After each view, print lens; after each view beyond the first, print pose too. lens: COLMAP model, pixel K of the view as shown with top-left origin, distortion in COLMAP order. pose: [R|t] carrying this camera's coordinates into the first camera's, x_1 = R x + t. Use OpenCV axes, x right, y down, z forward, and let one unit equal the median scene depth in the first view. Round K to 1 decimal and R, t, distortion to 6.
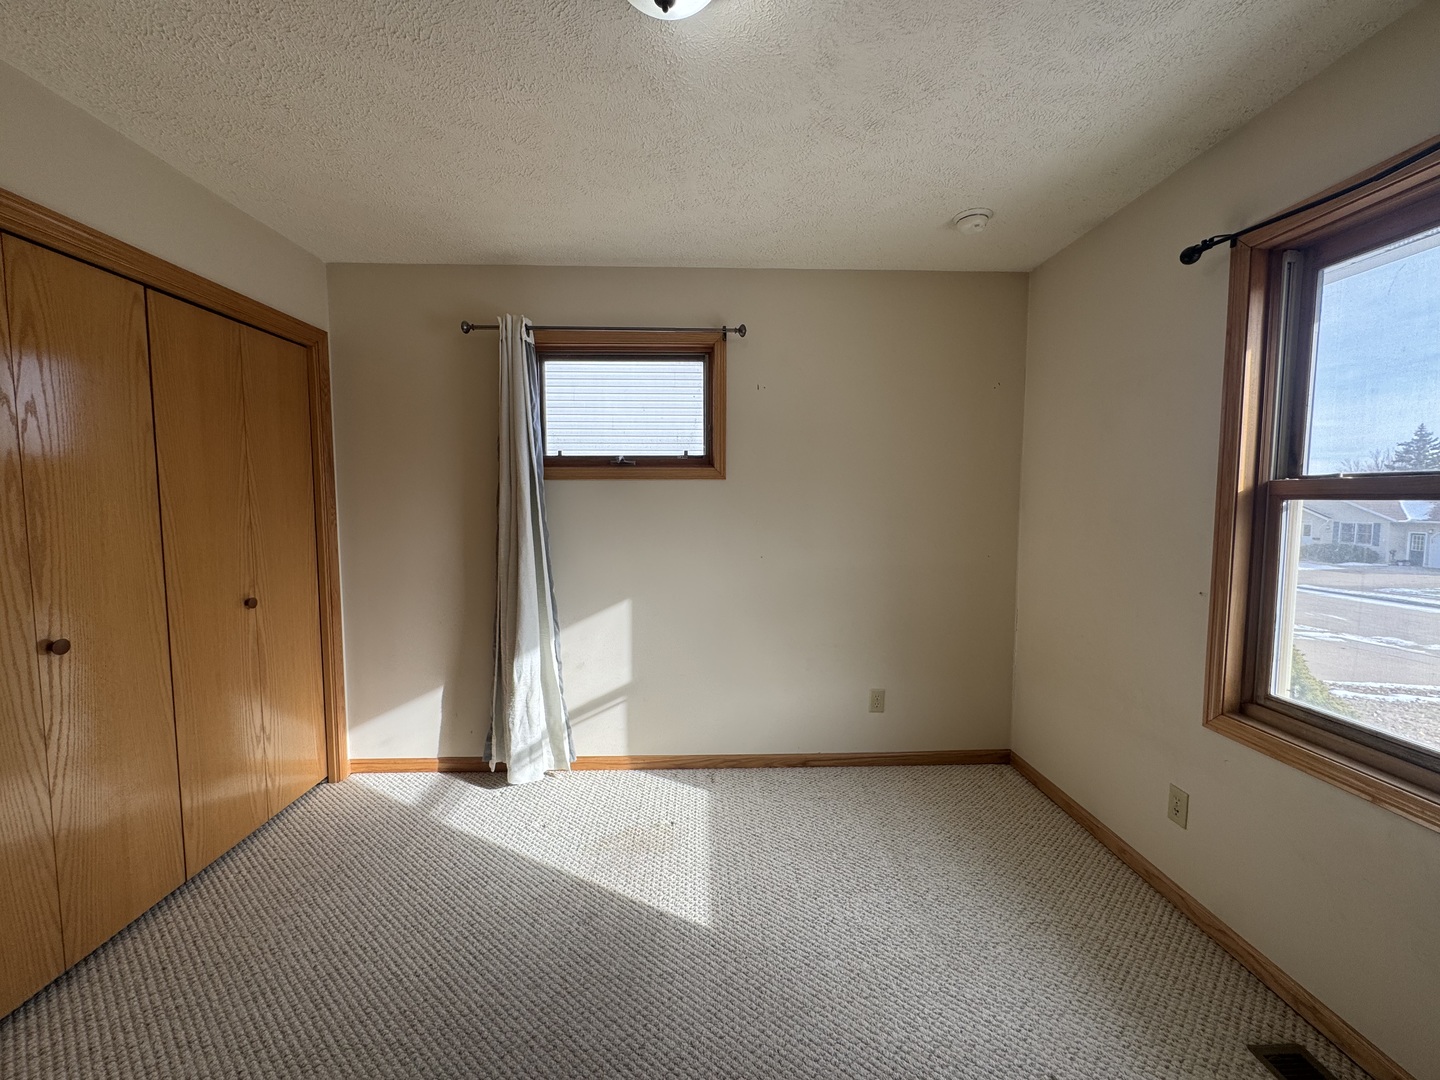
lens RADIAL K [[574.3, 0, 720.0], [0, 574.3, 540.0], [0, 0, 1]] dist [-0.000773, -0.000117]
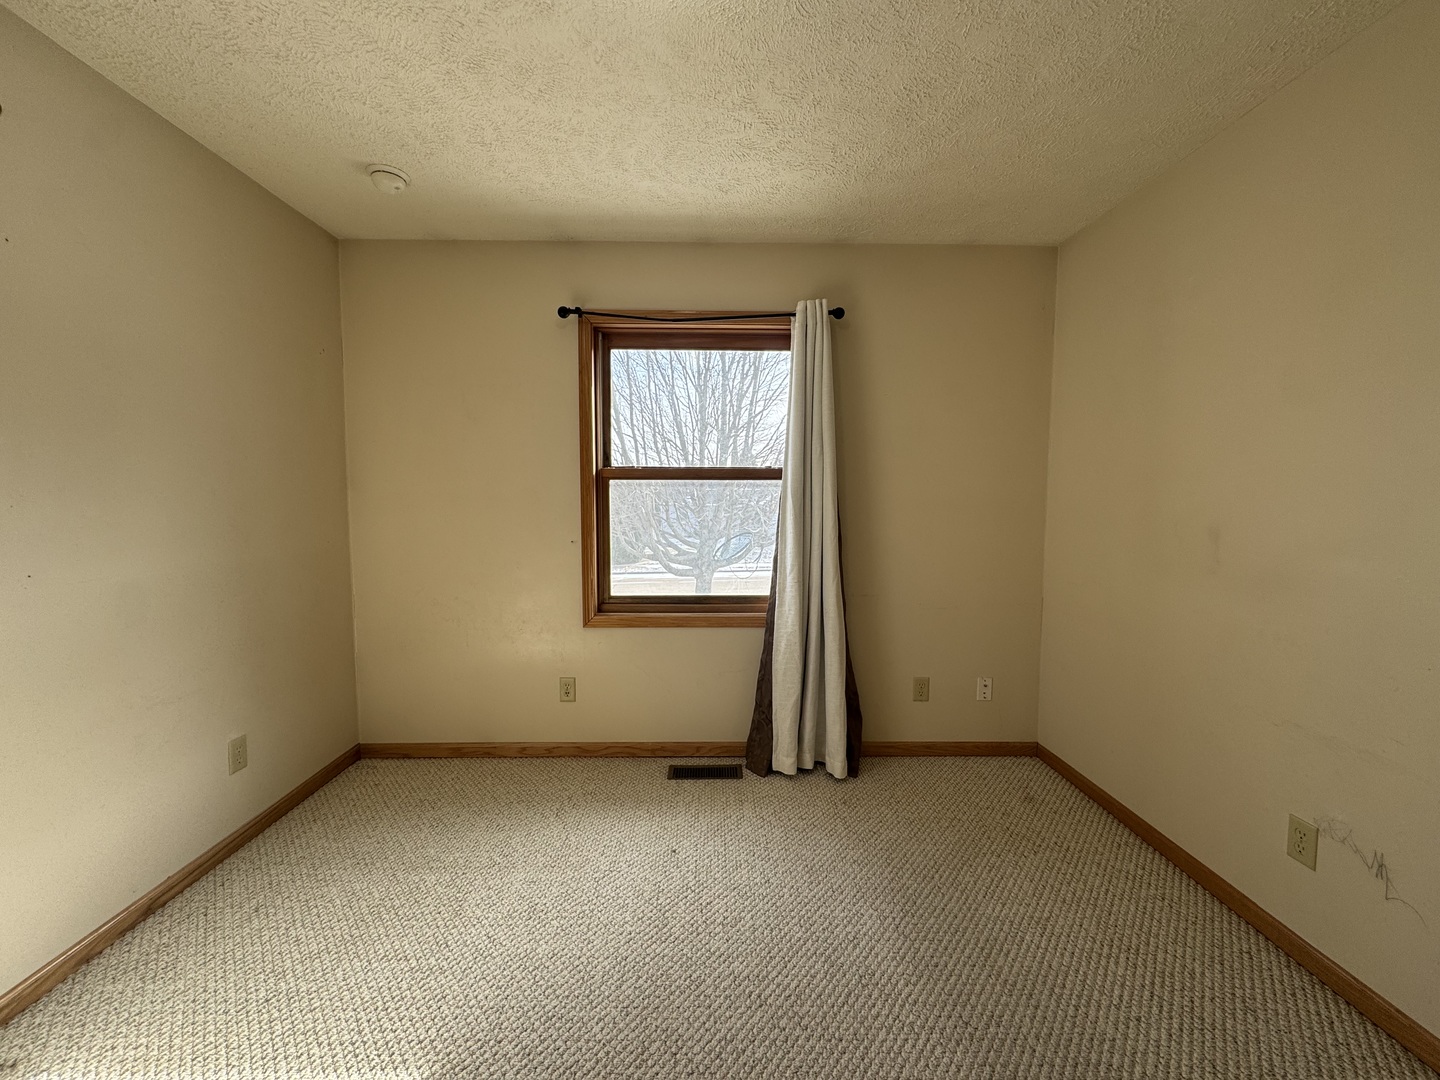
lens RADIAL K [[574.3, 0, 720.0], [0, 574.3, 540.0], [0, 0, 1]] dist [-0.000773, -0.000117]
pose [[0.011184, -0.072268, 0.997323, -0.684277], [0.070690, 0.994947, 0.071303, 0.008521], [-0.997436, 0.069703, 0.016236, 0.613075]]
